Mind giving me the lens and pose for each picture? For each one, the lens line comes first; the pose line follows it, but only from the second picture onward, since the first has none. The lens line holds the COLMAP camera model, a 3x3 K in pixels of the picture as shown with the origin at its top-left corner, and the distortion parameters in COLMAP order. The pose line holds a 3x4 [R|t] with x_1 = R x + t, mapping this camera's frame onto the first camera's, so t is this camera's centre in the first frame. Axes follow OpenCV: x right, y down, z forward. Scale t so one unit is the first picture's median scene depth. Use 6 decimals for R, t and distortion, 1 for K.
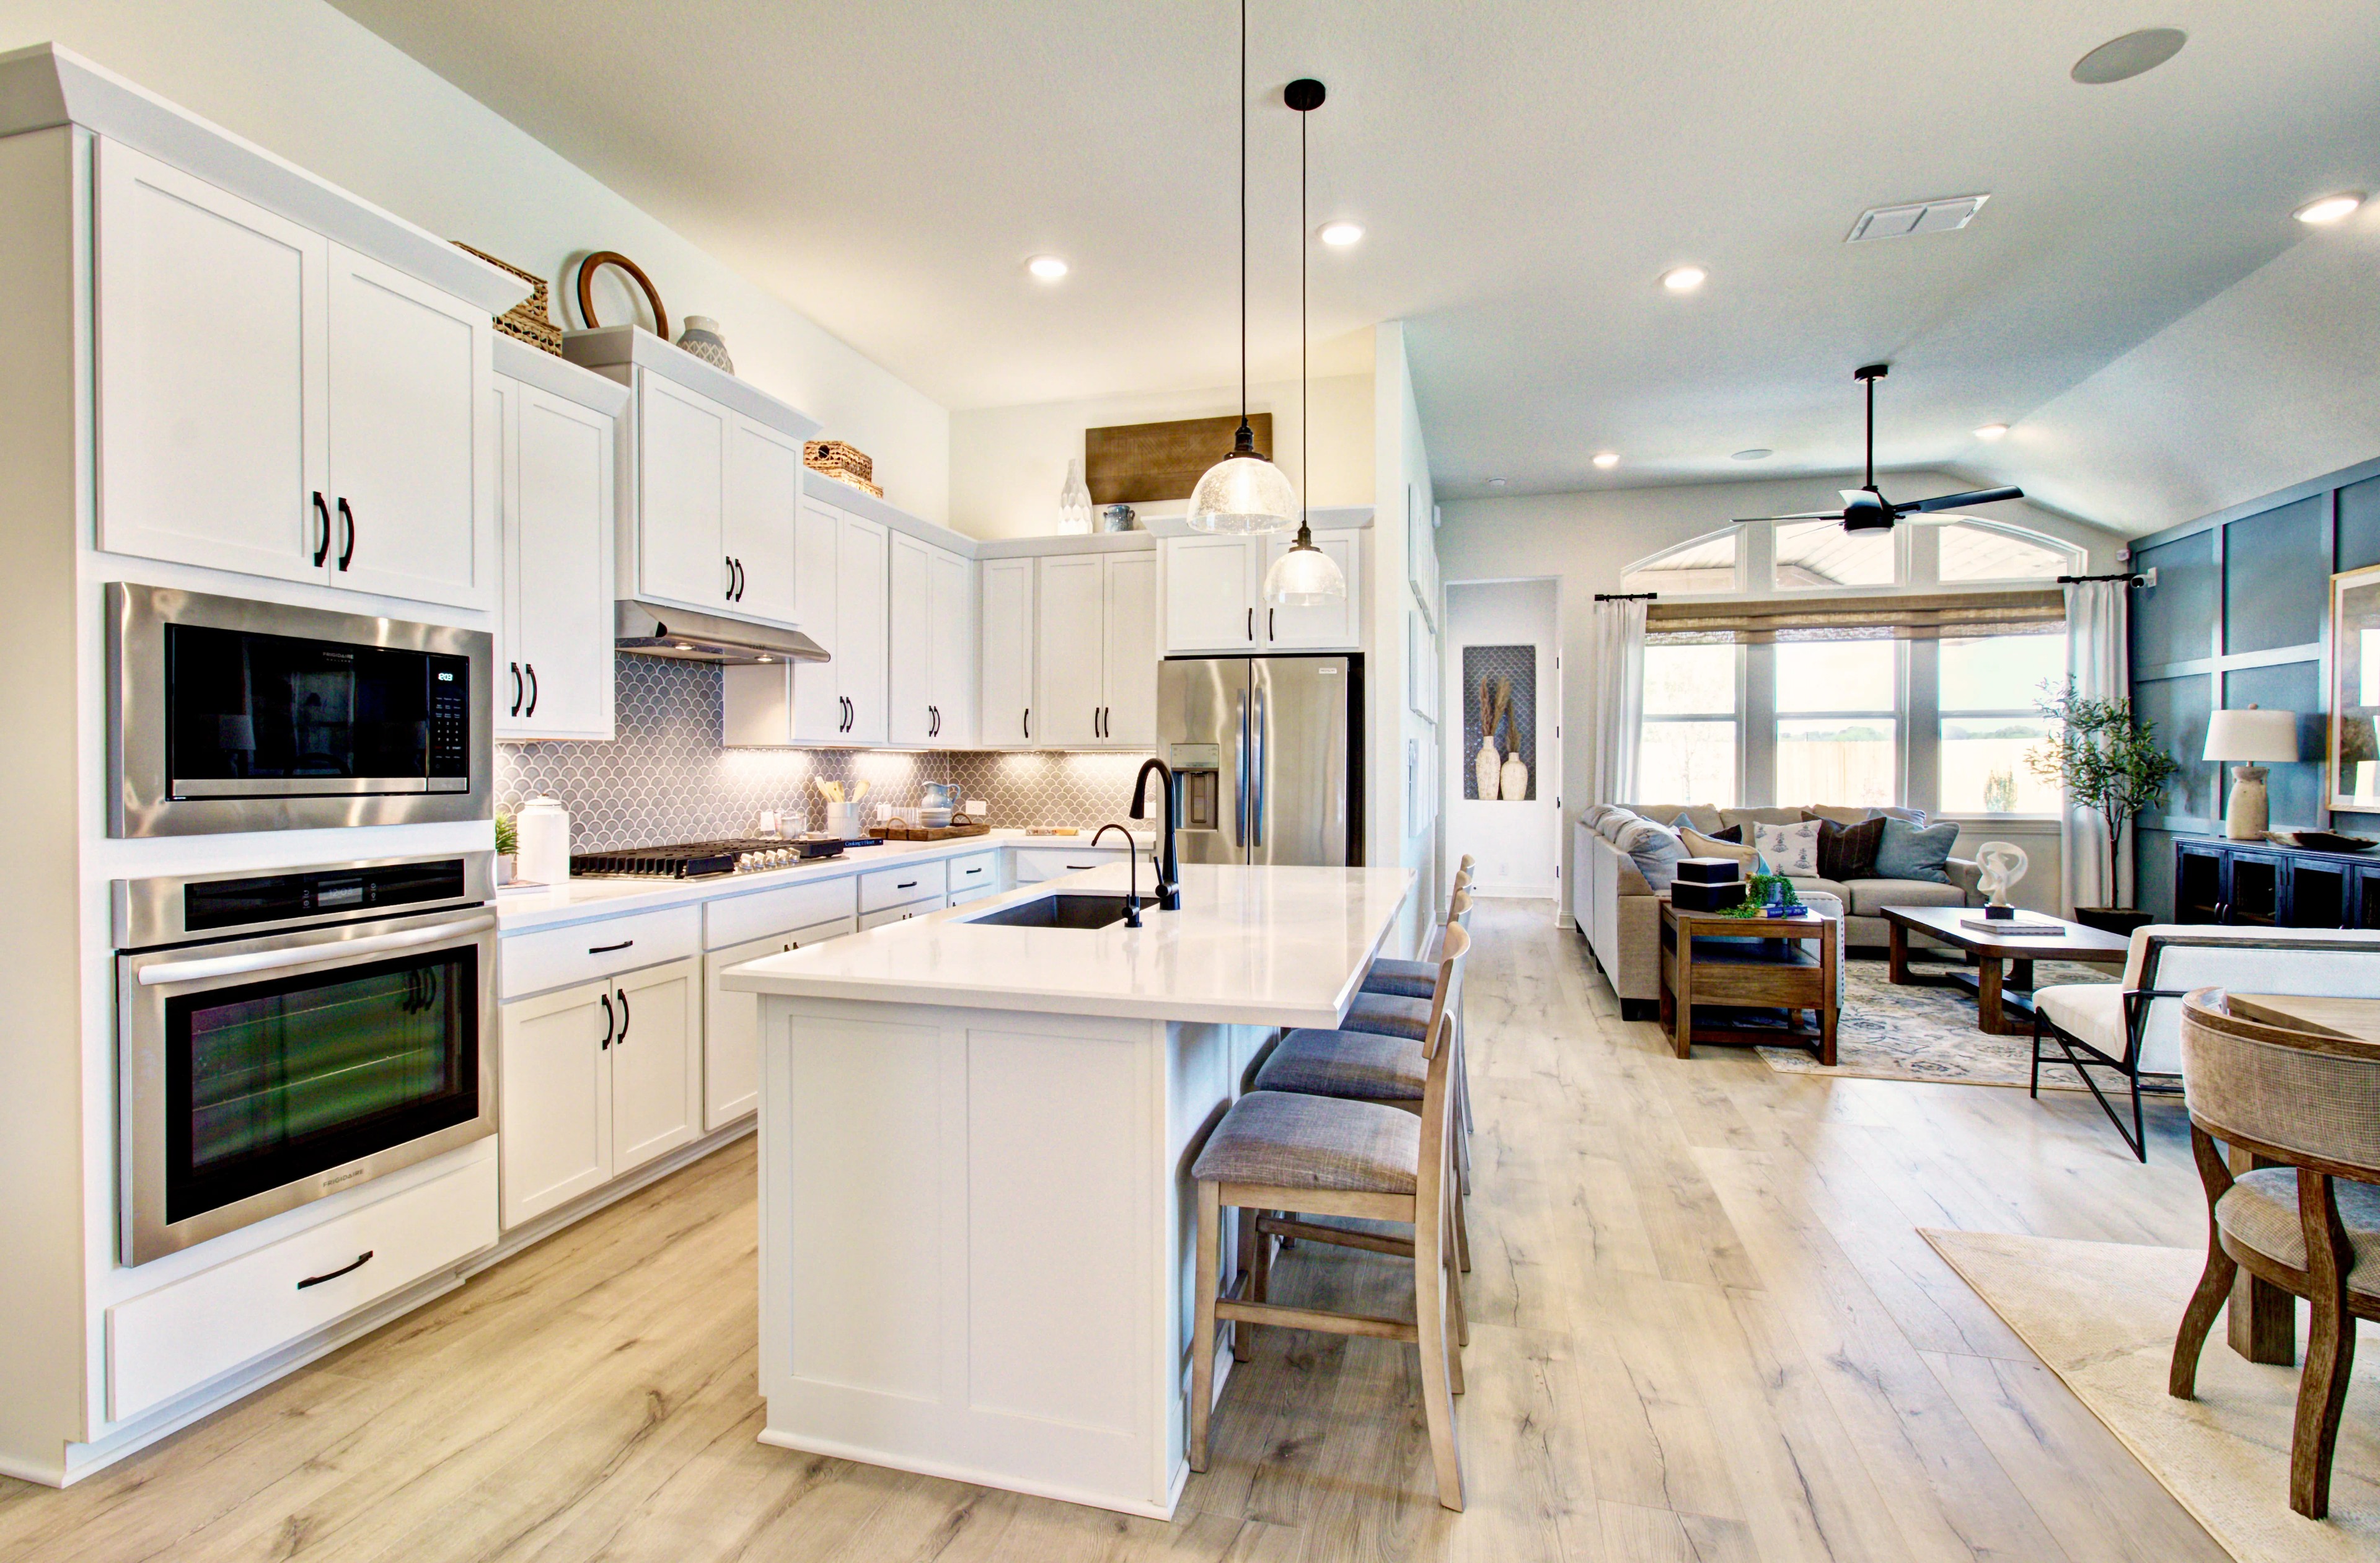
lens RADIAL K [[1094.5, 0, 1188.4], [0, 1094.5, 771.5], [0, 0, 1]] dist [-0.012186, 0.013830]
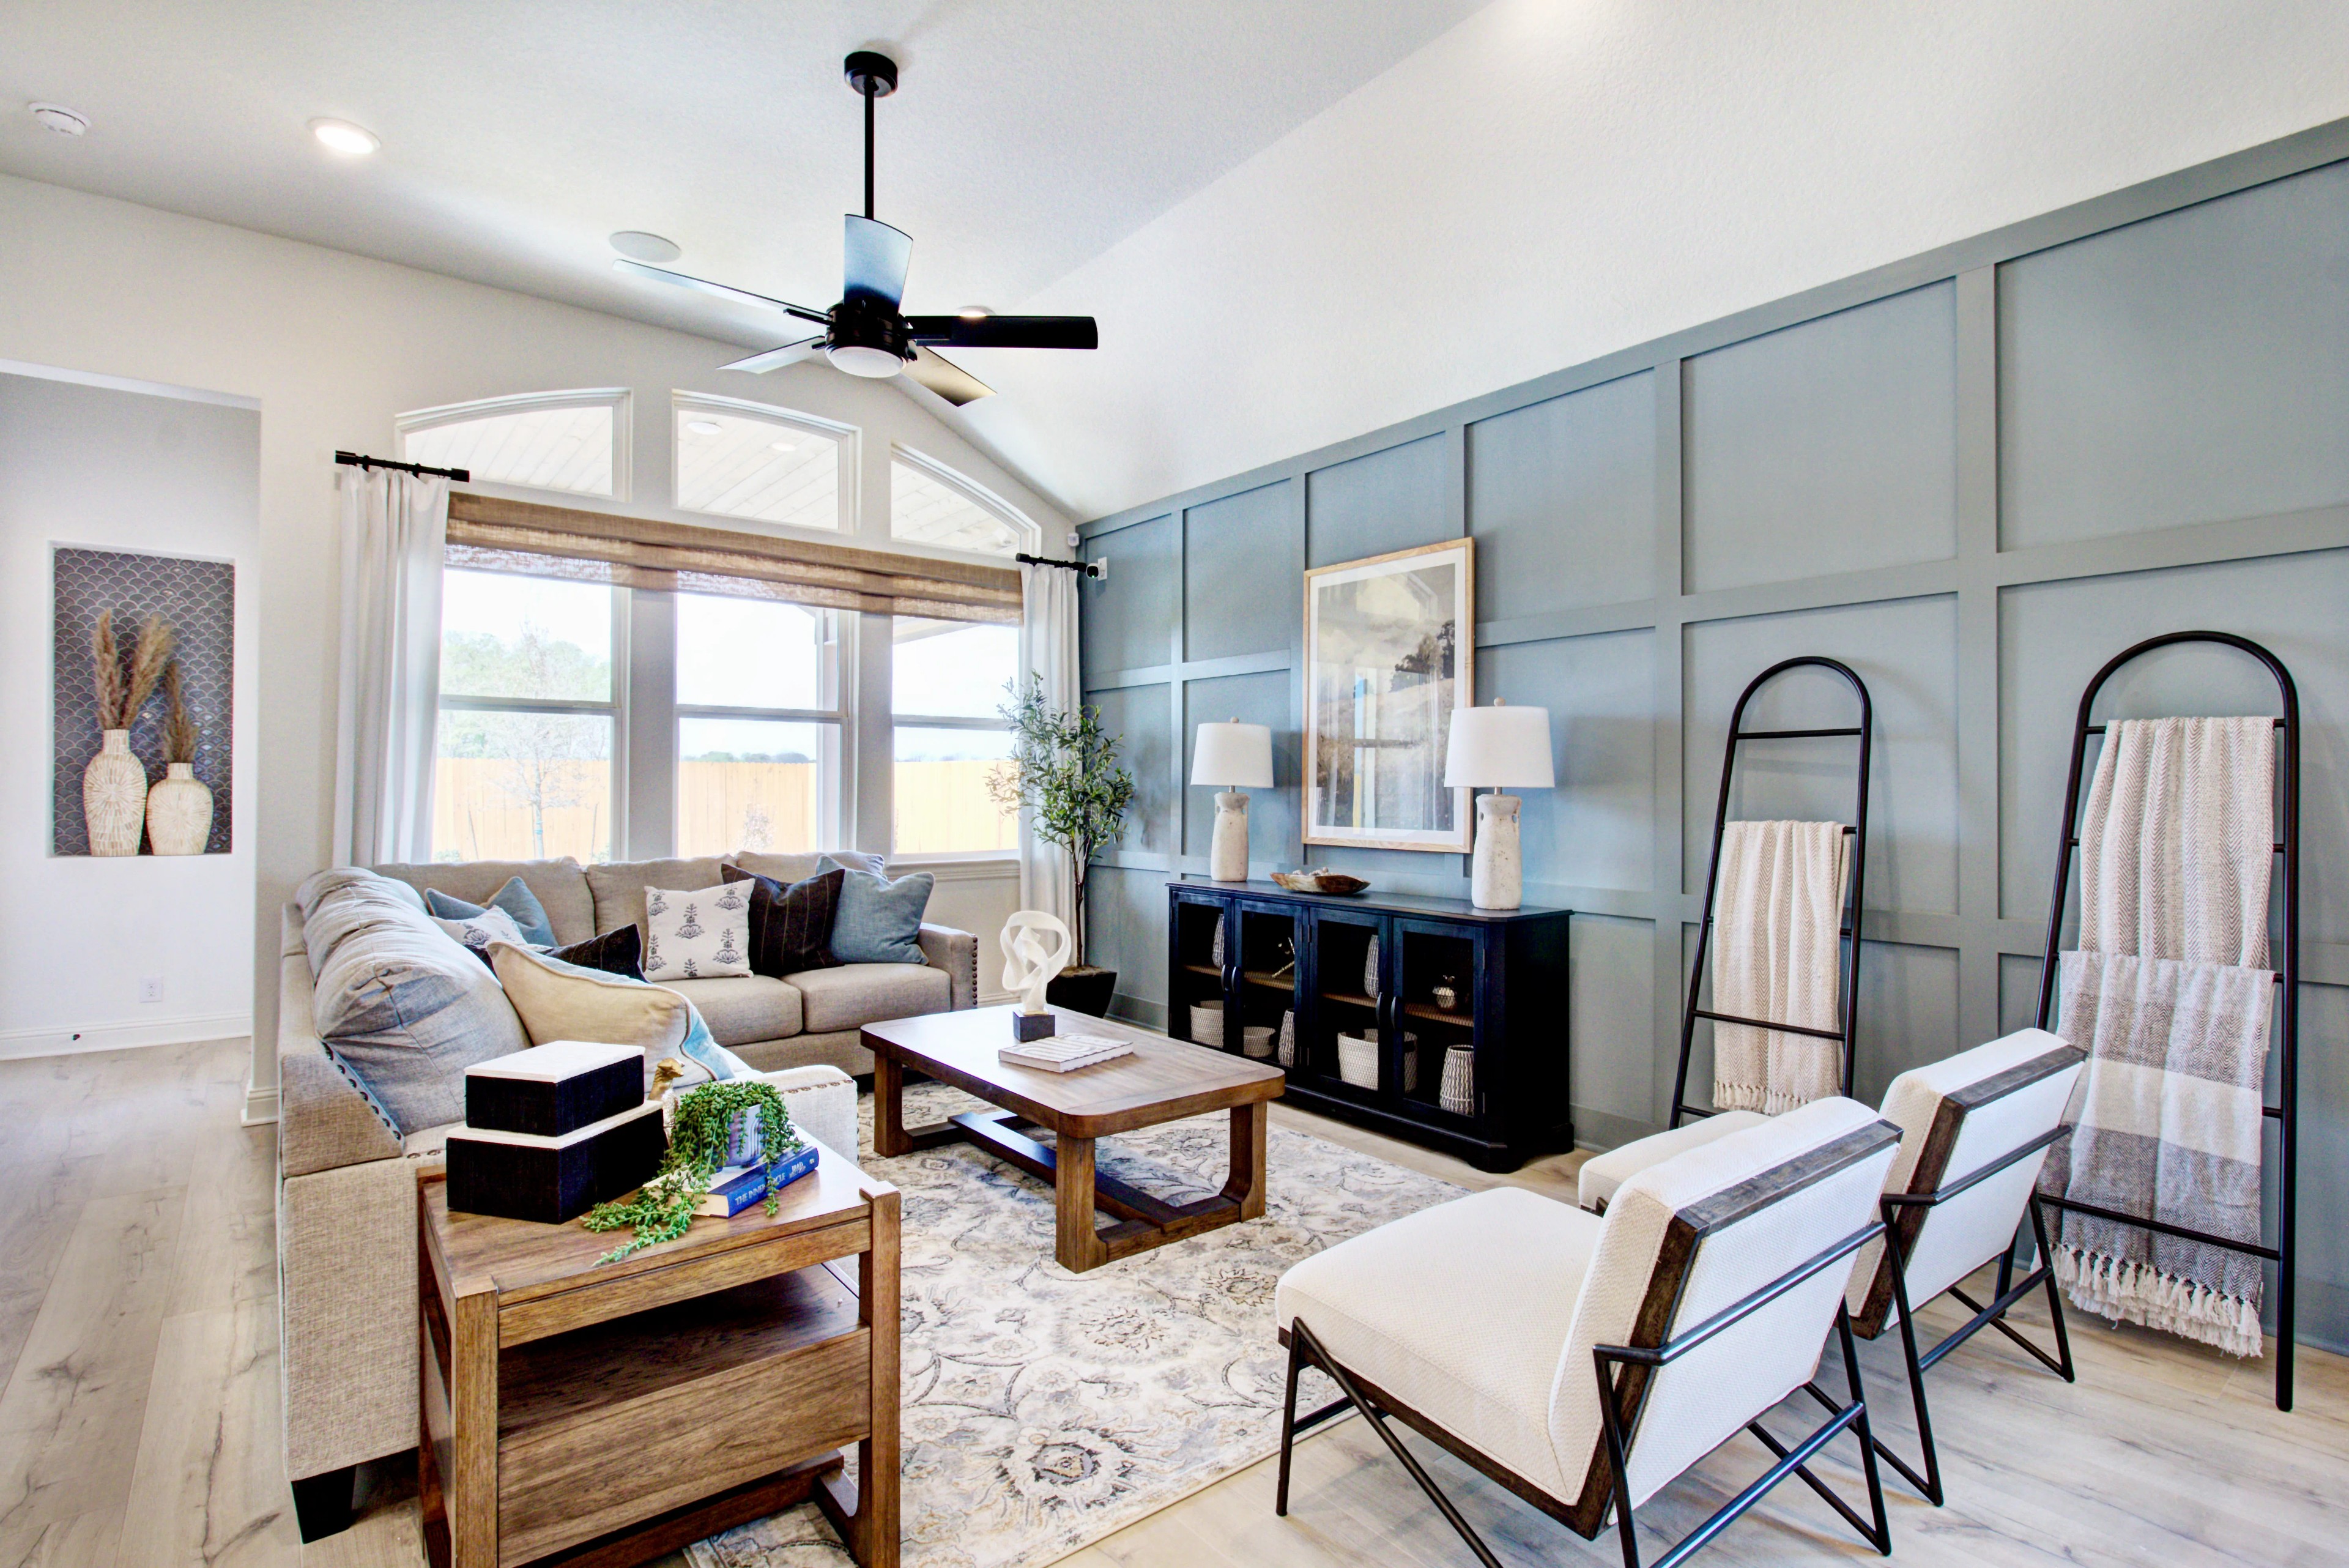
lens RADIAL K [[1132.3, 0, 1174.5], [0, 1132.3, 784.0], [0, 0, 1]] dist [-0.001481, -0.000552]
pose [[0.592981, 0.006175, 0.805193, 0.255681], [0.001750, 0.999958, -0.008958, -0.003342], [-0.805214, 0.006721, 0.592946, 0.532507]]
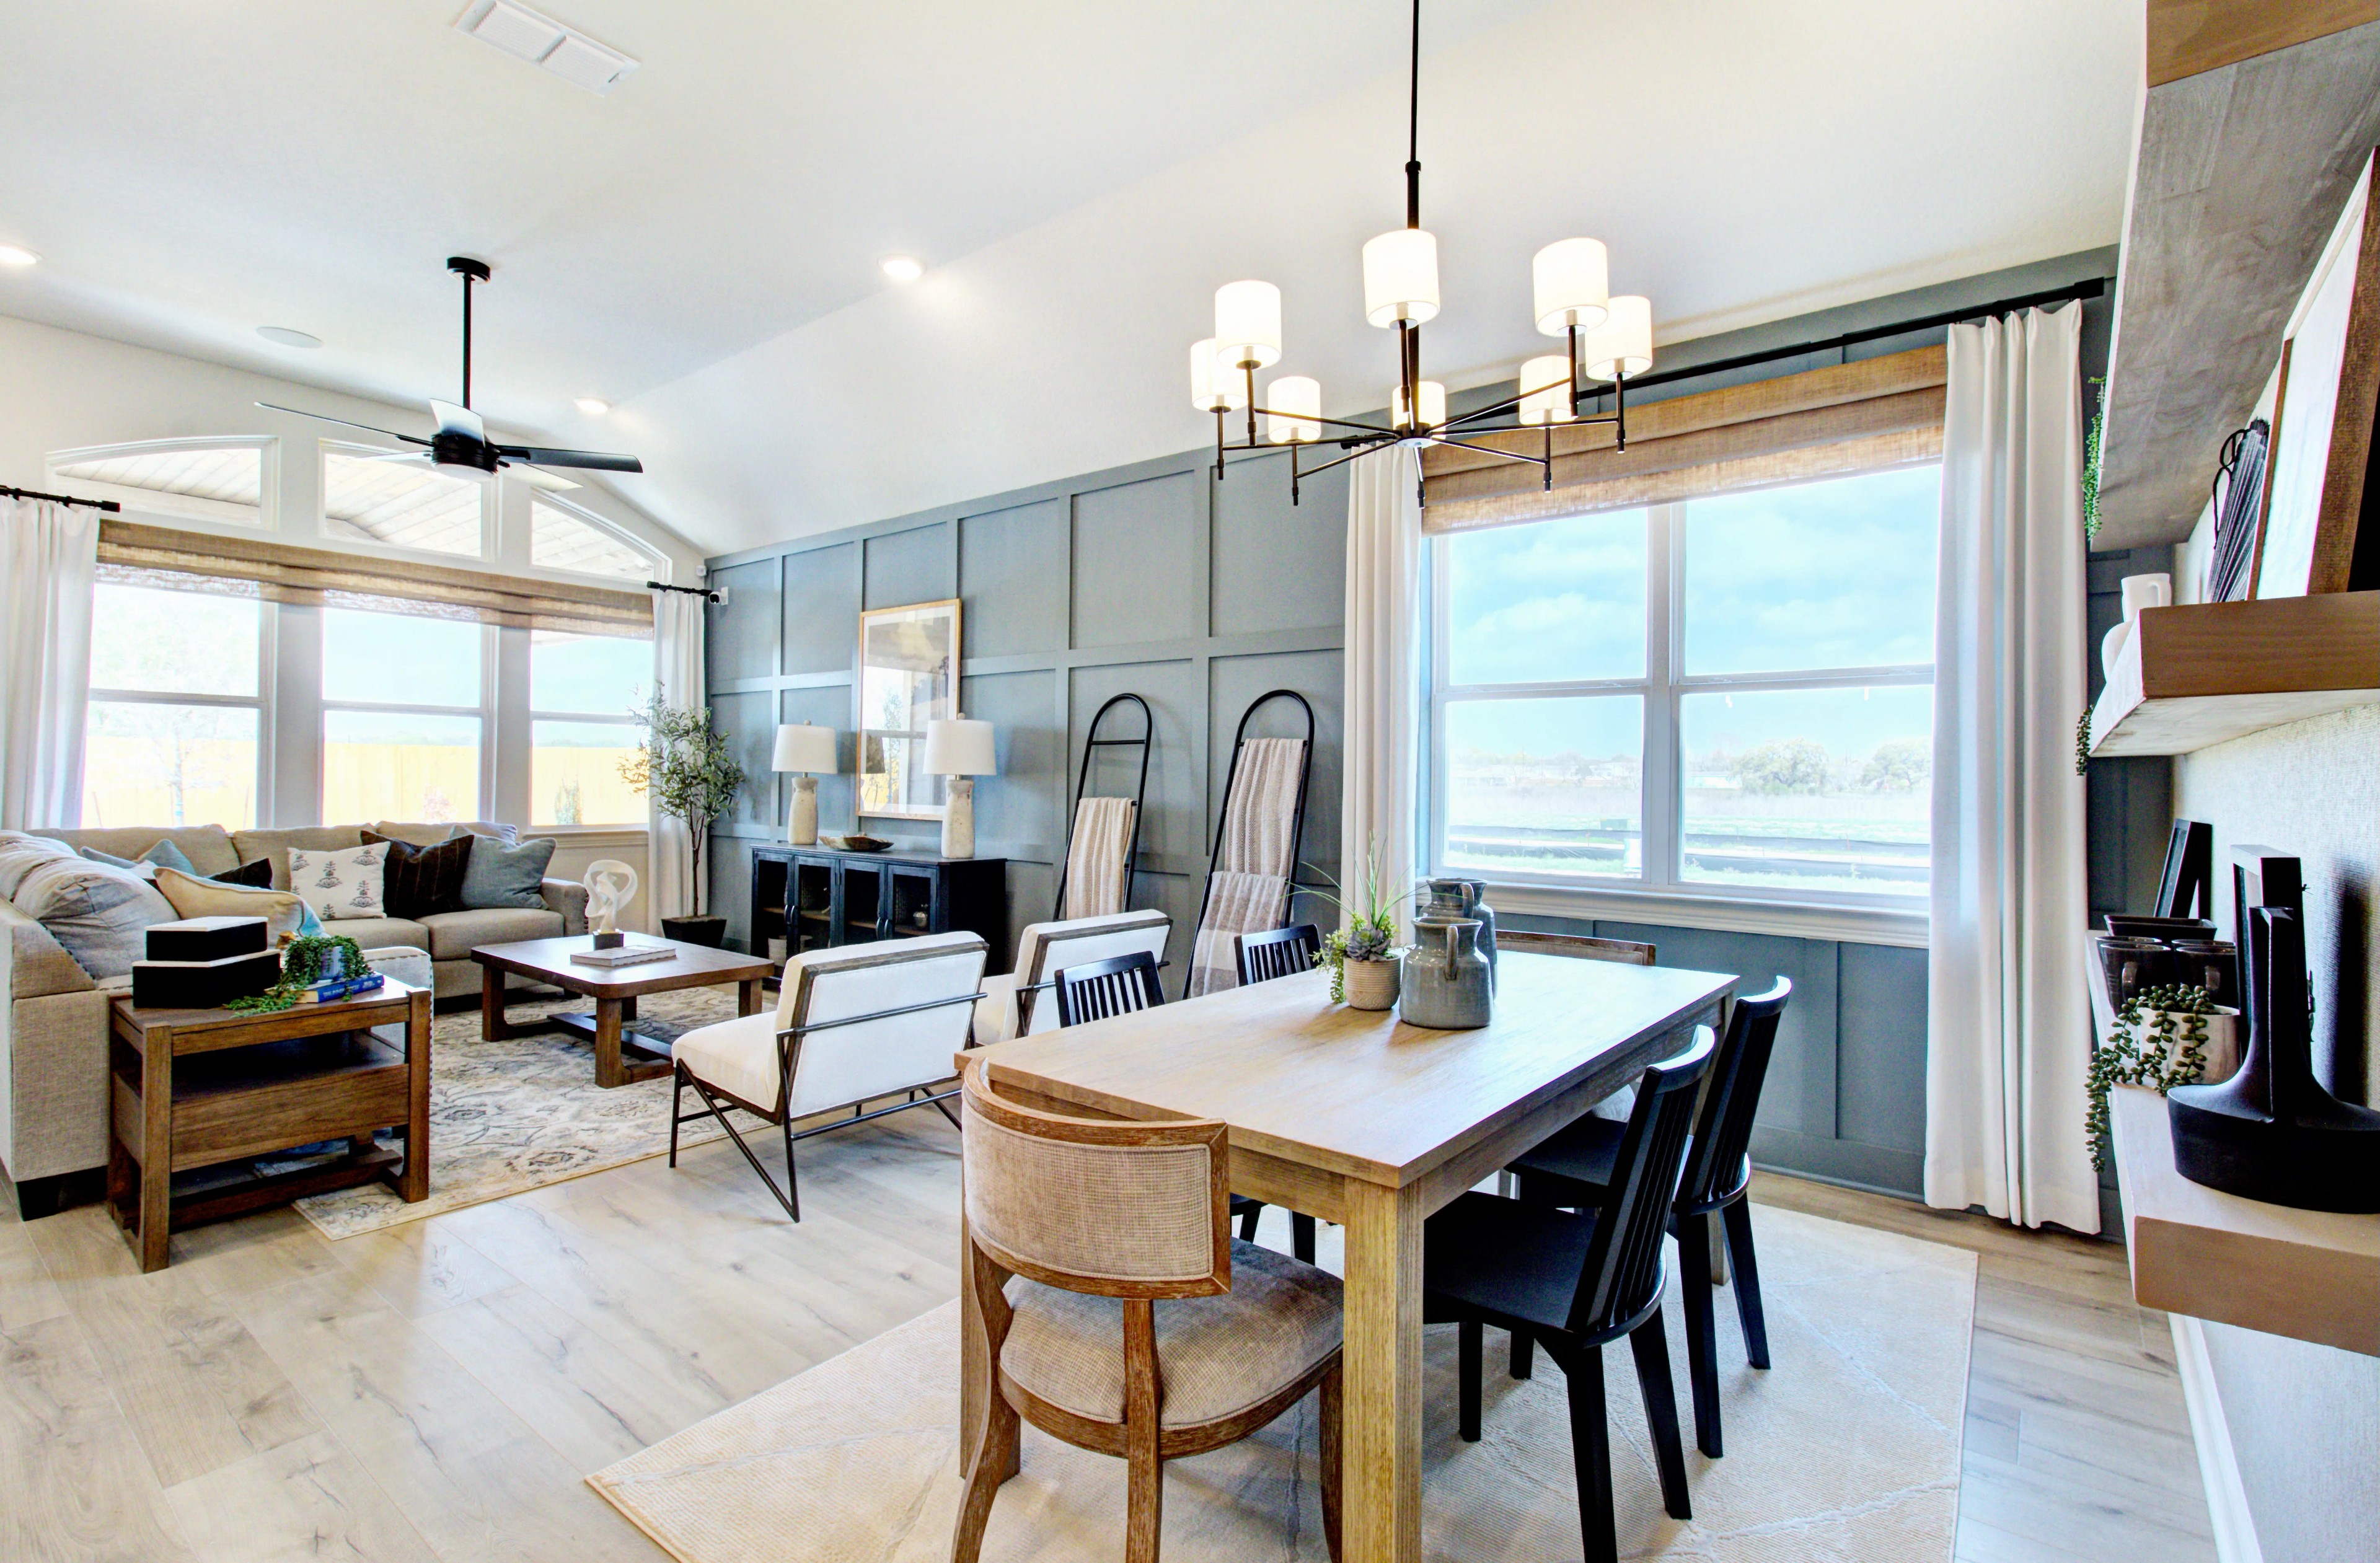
lens RADIAL K [[1101.5, 0, 1190.0], [0, 1101.5, 781.5], [0, 0, 1]] dist [0.001366, 0.000367]
pose [[0.392011, 0.004478, 0.919950, 0.102803], [-0.006297, 0.999978, -0.002184, -0.000089], [-0.919939, -0.004936, 0.392030, 0.212046]]
